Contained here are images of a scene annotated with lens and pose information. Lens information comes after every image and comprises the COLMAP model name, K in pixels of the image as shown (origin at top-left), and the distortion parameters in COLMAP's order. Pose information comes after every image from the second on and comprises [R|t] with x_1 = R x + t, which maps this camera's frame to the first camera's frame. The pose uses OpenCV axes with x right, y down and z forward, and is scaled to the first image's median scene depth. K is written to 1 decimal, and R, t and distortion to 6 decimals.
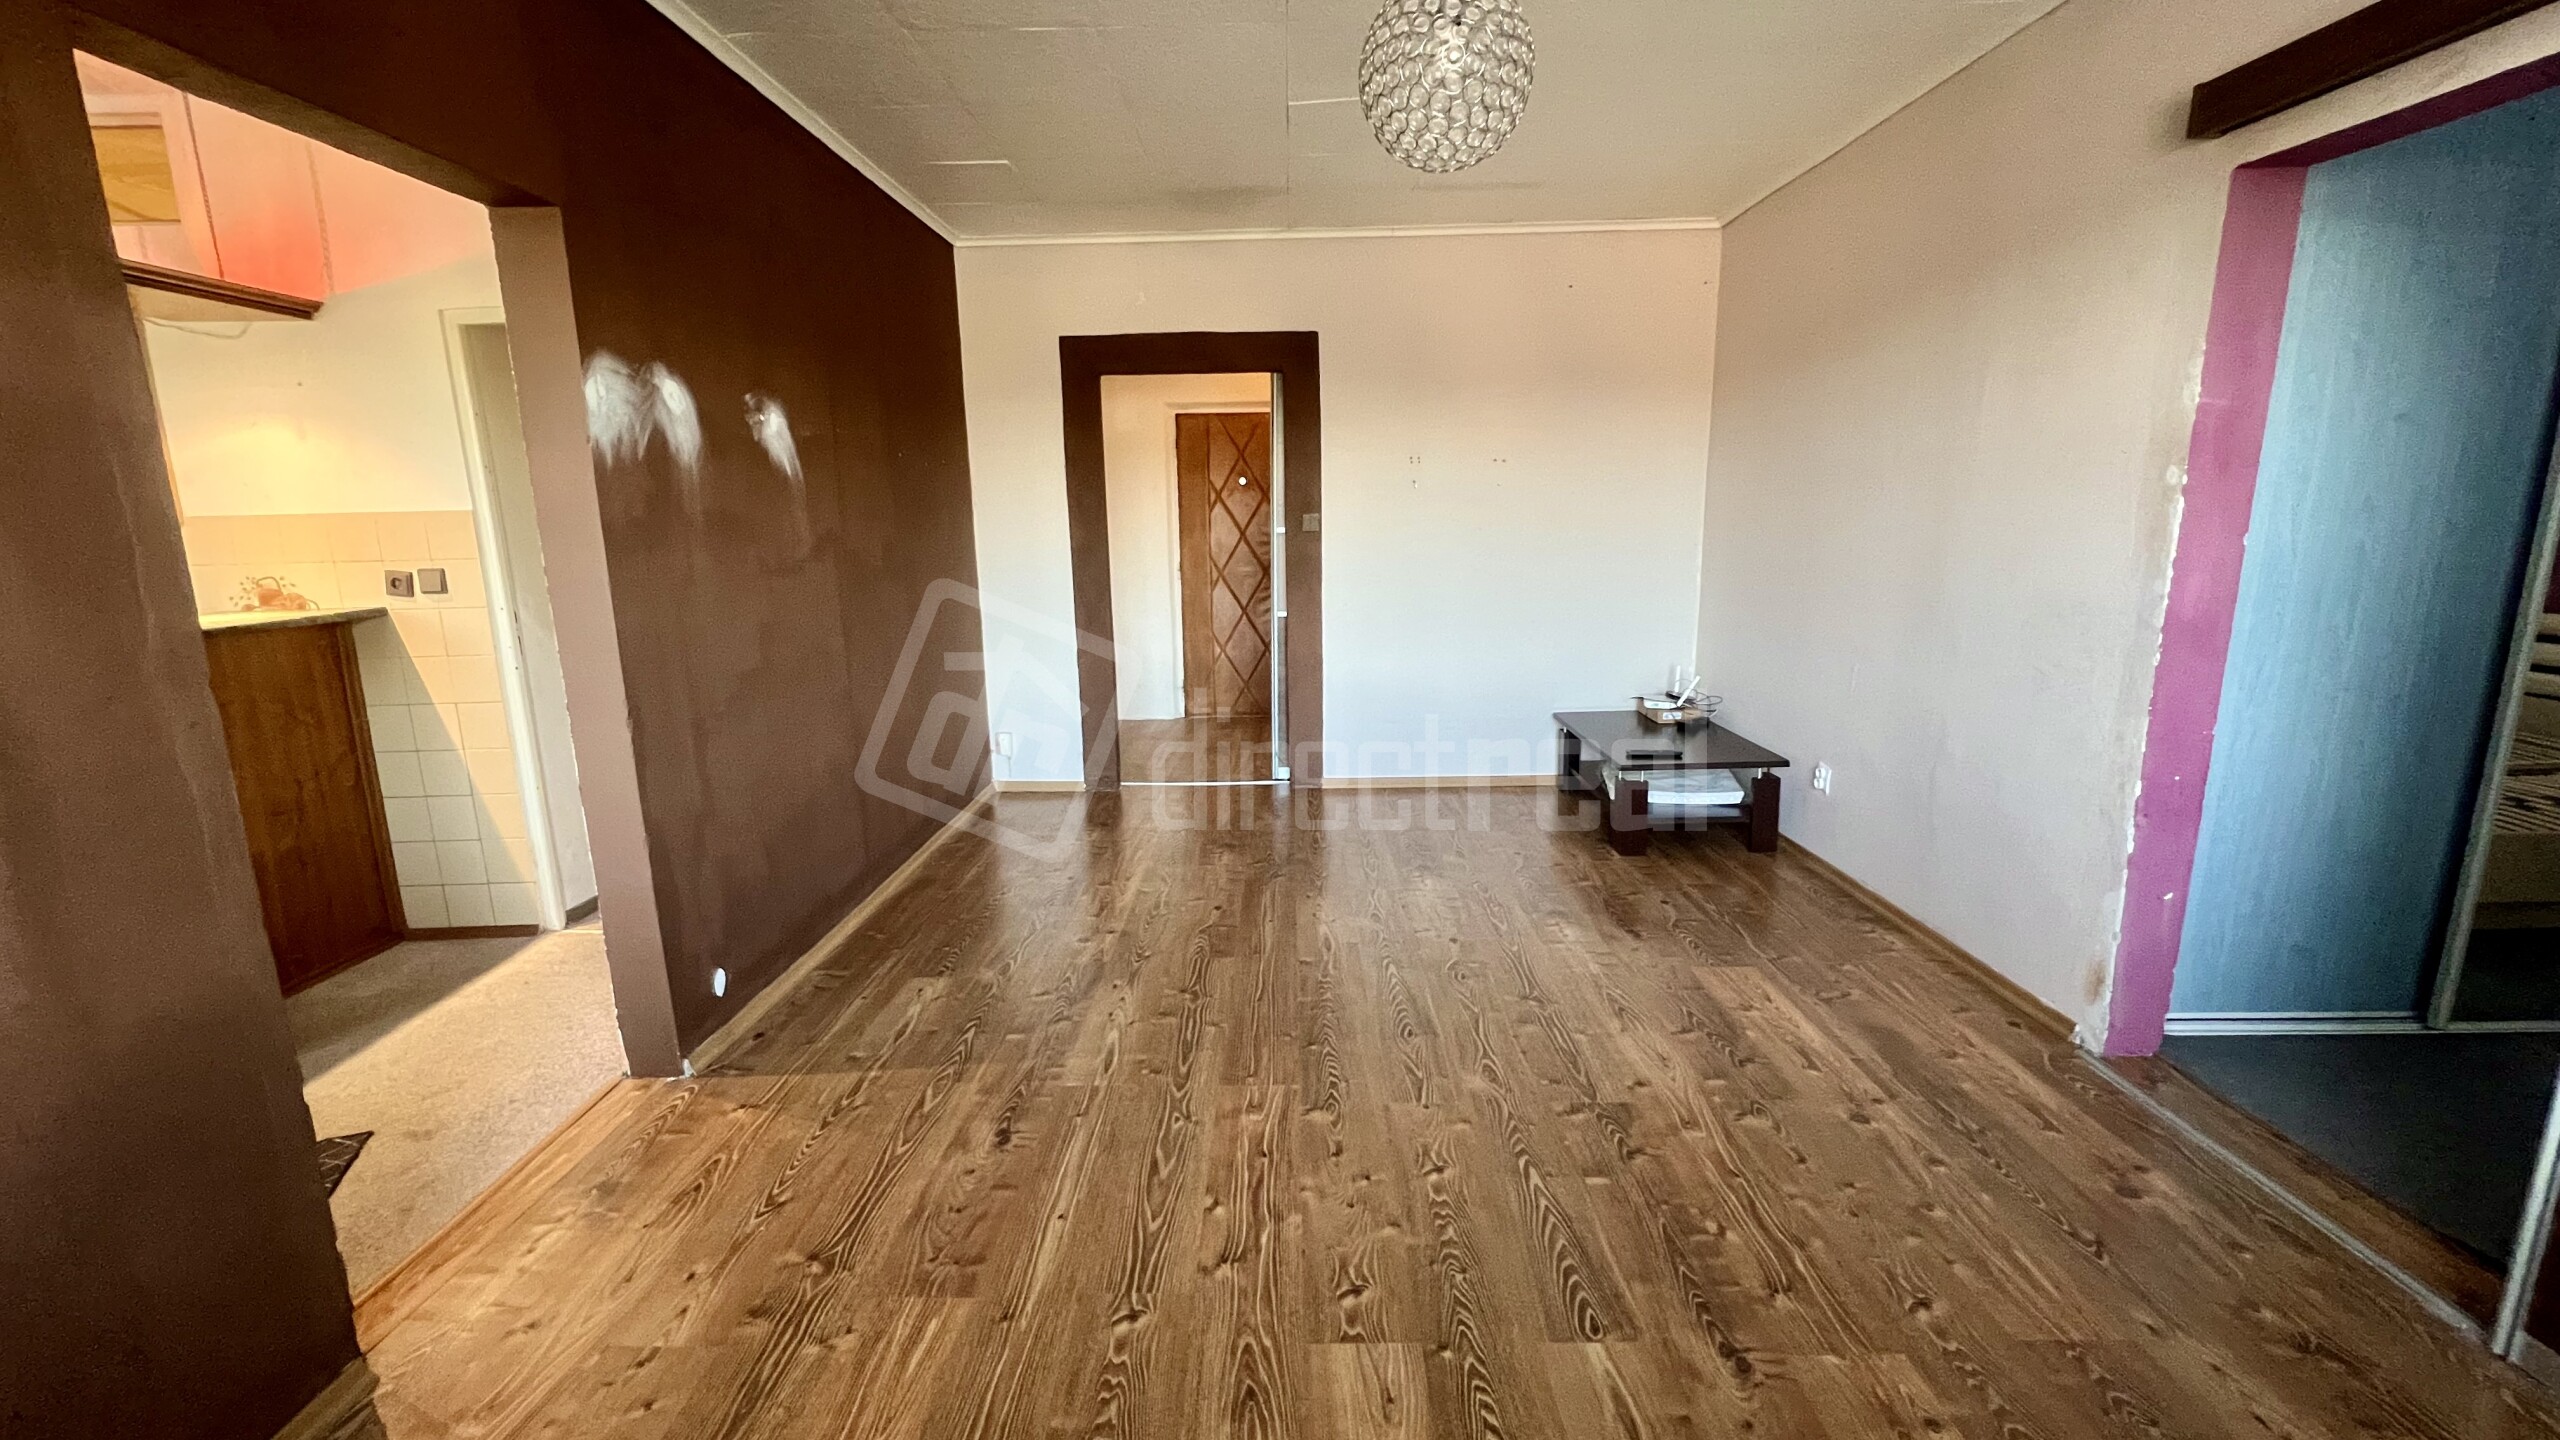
lens RADIAL K [[1022.8, 0, 1278.1], [0, 1022.8, 720.4], [0, 0, 1]] dist [-0.001956, -0.000007]
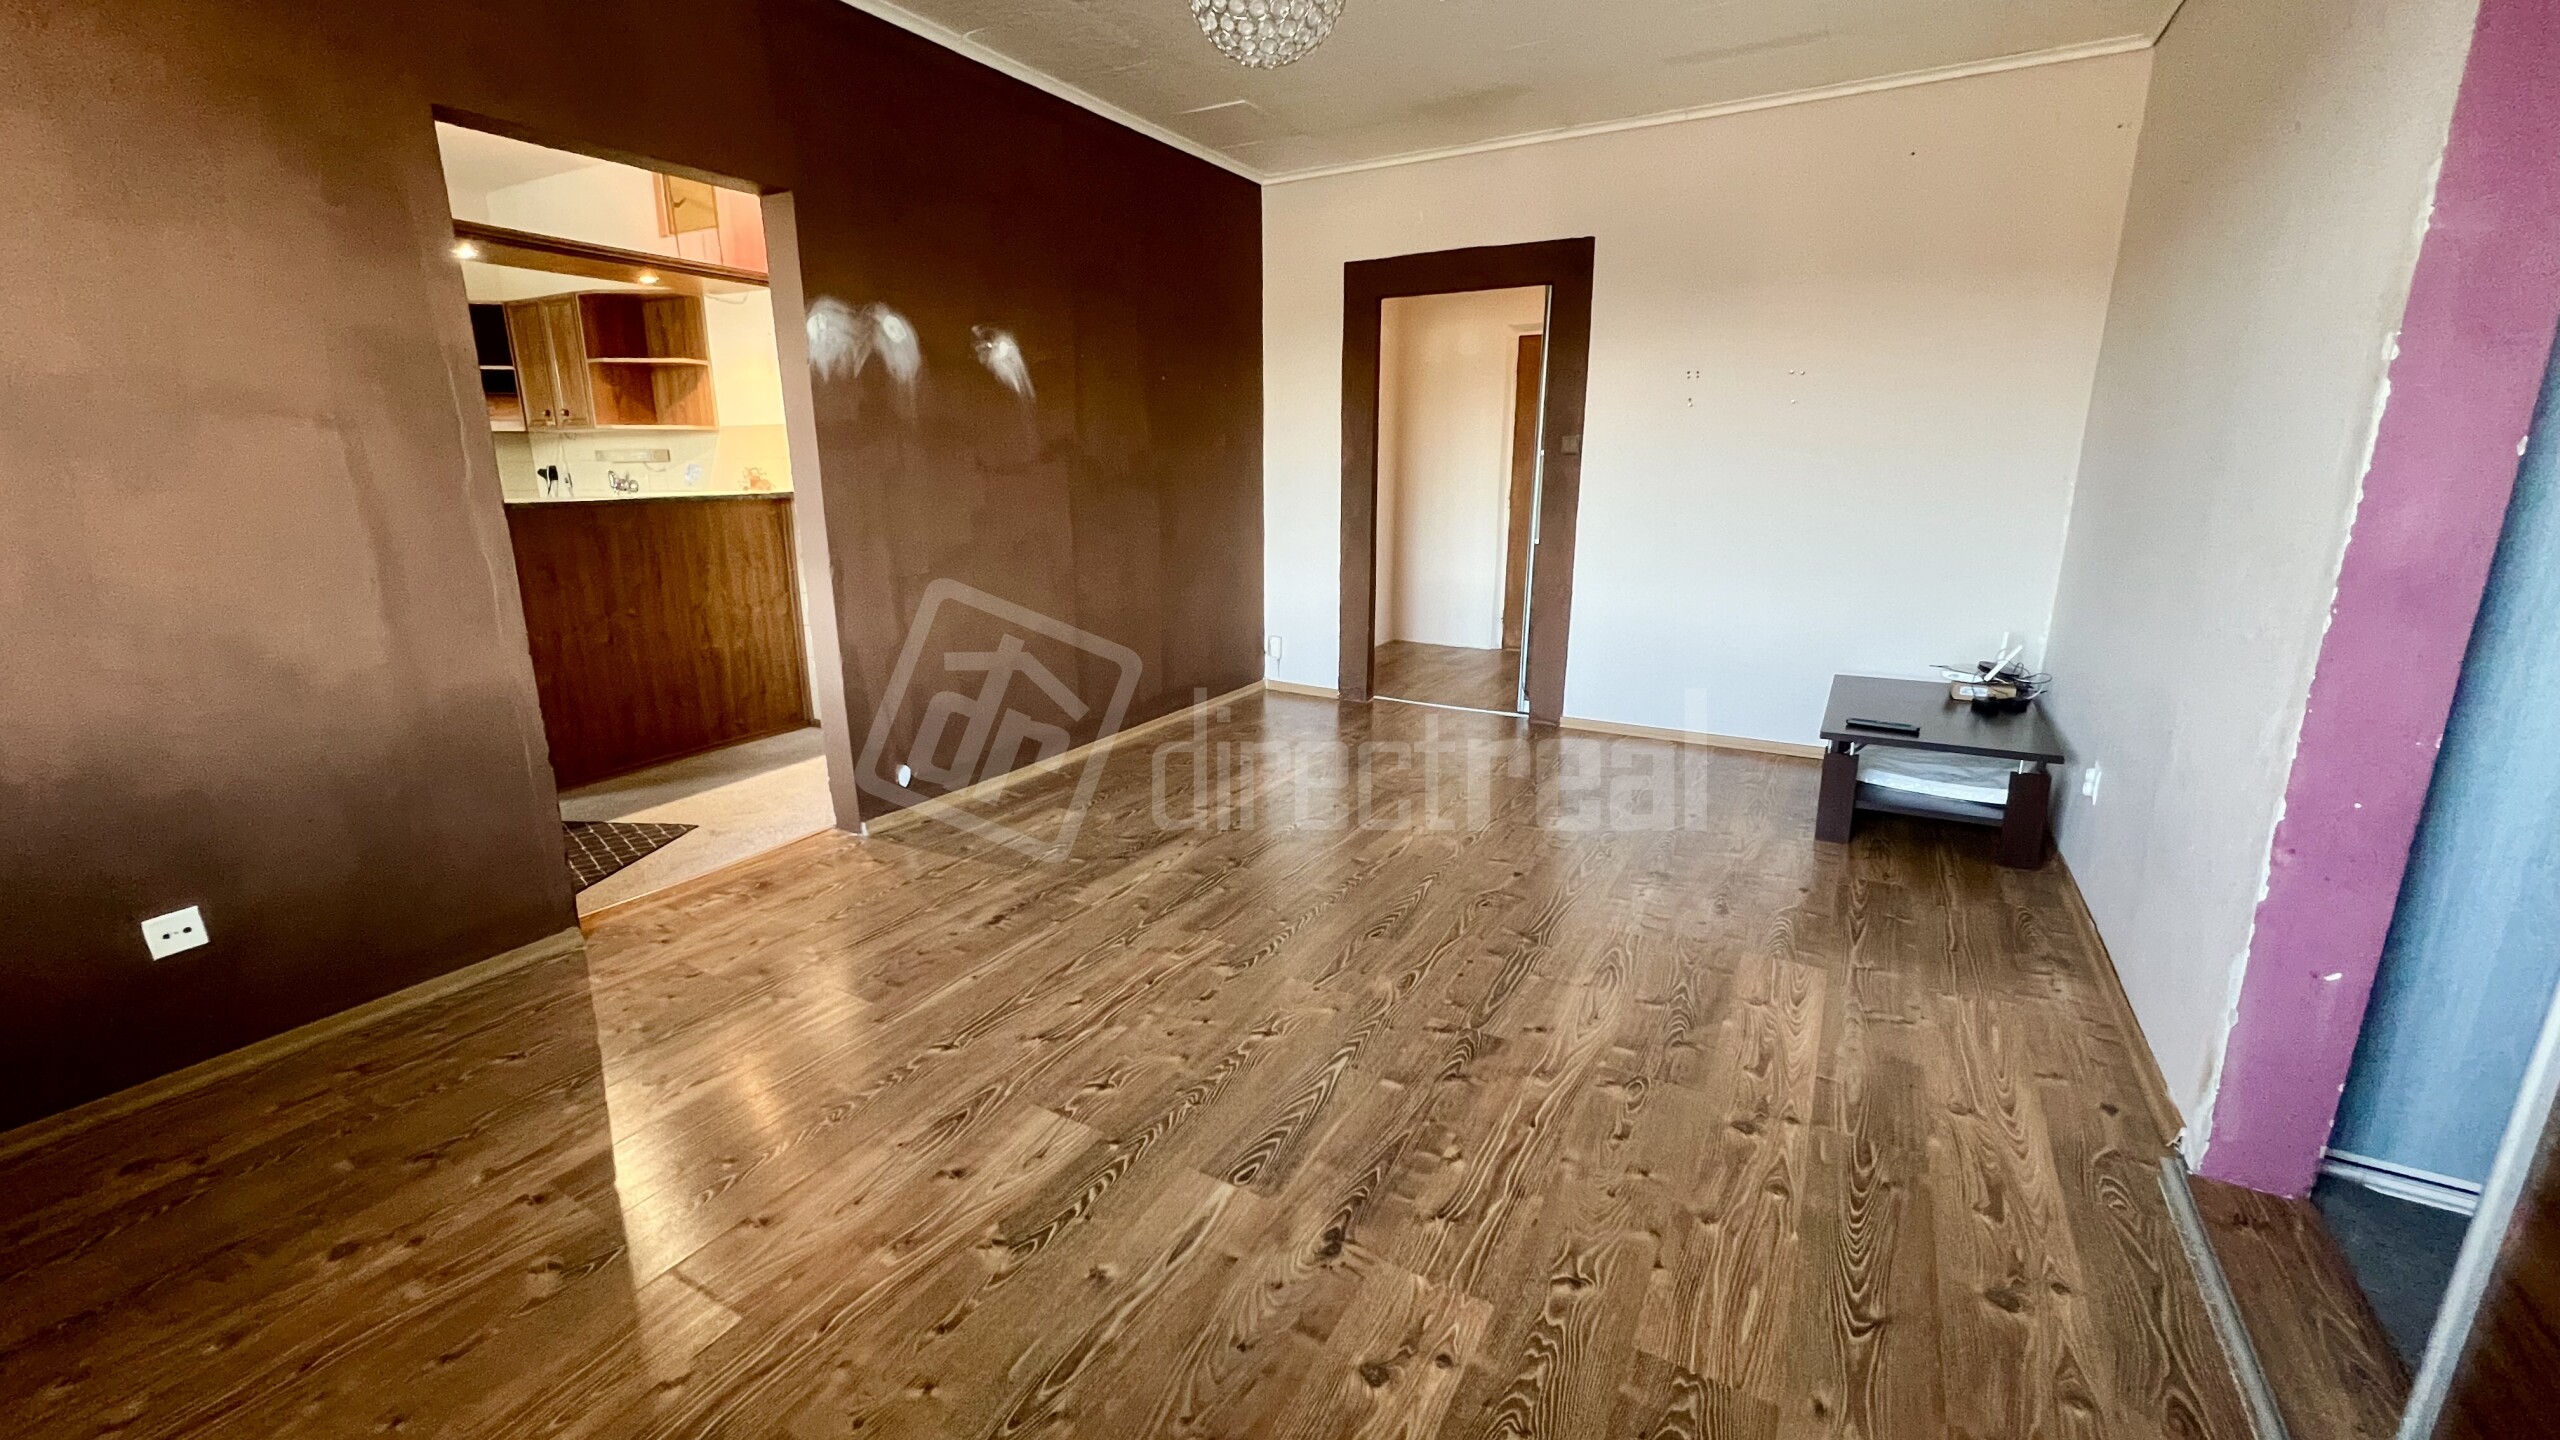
lens RADIAL K [[1022.8, 0, 1275.3], [0, 1022.8, 720.4], [0, 0, 1]] dist [-0.001956, -0.000007]
pose [[0.872408, 0.135885, -0.469509, 0.512402], [-0.109812, 0.990512, 0.082628, 0.021405], [0.476282, -0.020528, 0.879053, 0.058538]]
